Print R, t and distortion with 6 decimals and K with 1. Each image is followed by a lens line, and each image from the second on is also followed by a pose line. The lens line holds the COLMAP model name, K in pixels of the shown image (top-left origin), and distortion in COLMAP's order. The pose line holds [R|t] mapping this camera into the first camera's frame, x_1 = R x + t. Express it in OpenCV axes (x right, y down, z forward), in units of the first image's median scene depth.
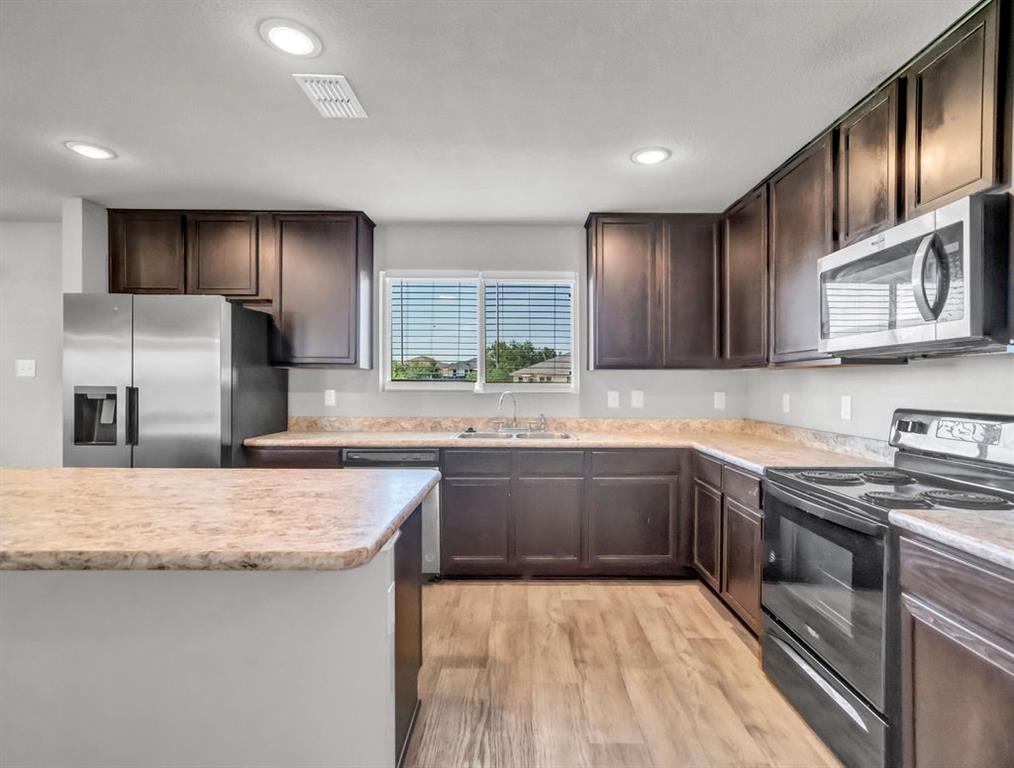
lens RADIAL K [[537.8, 0, 511.6], [0, 537.8, 381.1], [0, 0, 1]] dist [0.001015, -0.001329]
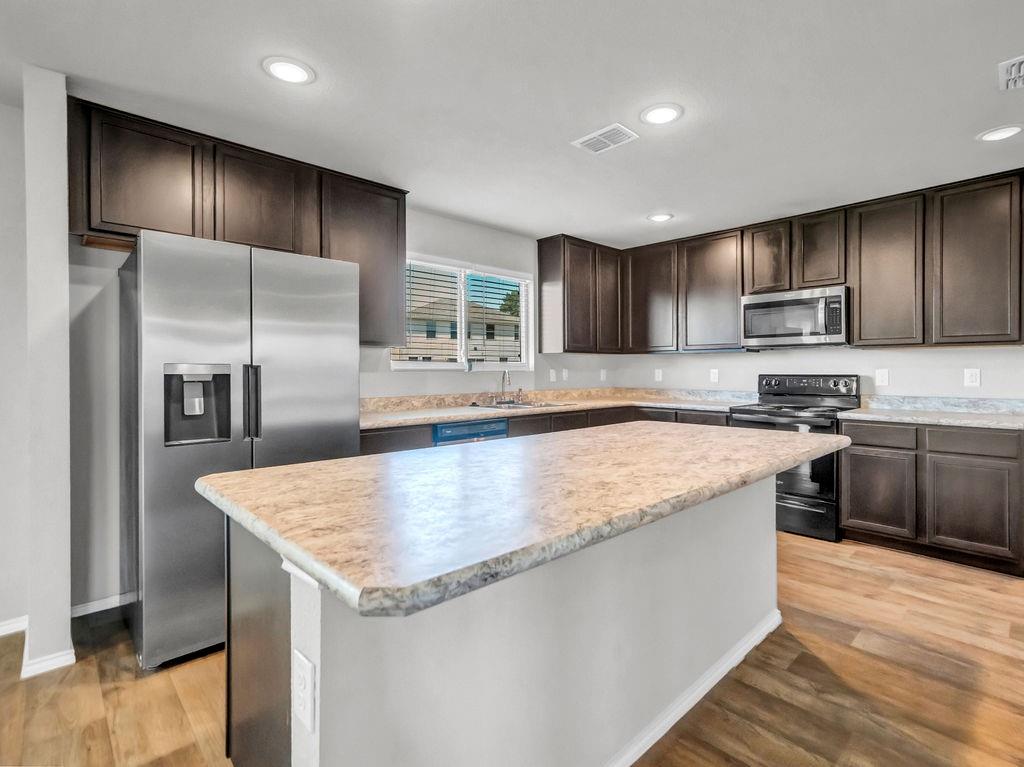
lens RADIAL K [[502.1, 0, 526.9], [0, 502.1, 370.7], [0, 0, 1]] dist [-0.026483, 0.000999]
pose [[0.710583, -0.006761, 0.703581, -0.849843], [-0.000556, 0.999948, 0.010171, 0.011046], [-0.703613, -0.007618, 0.710543, 0.194434]]
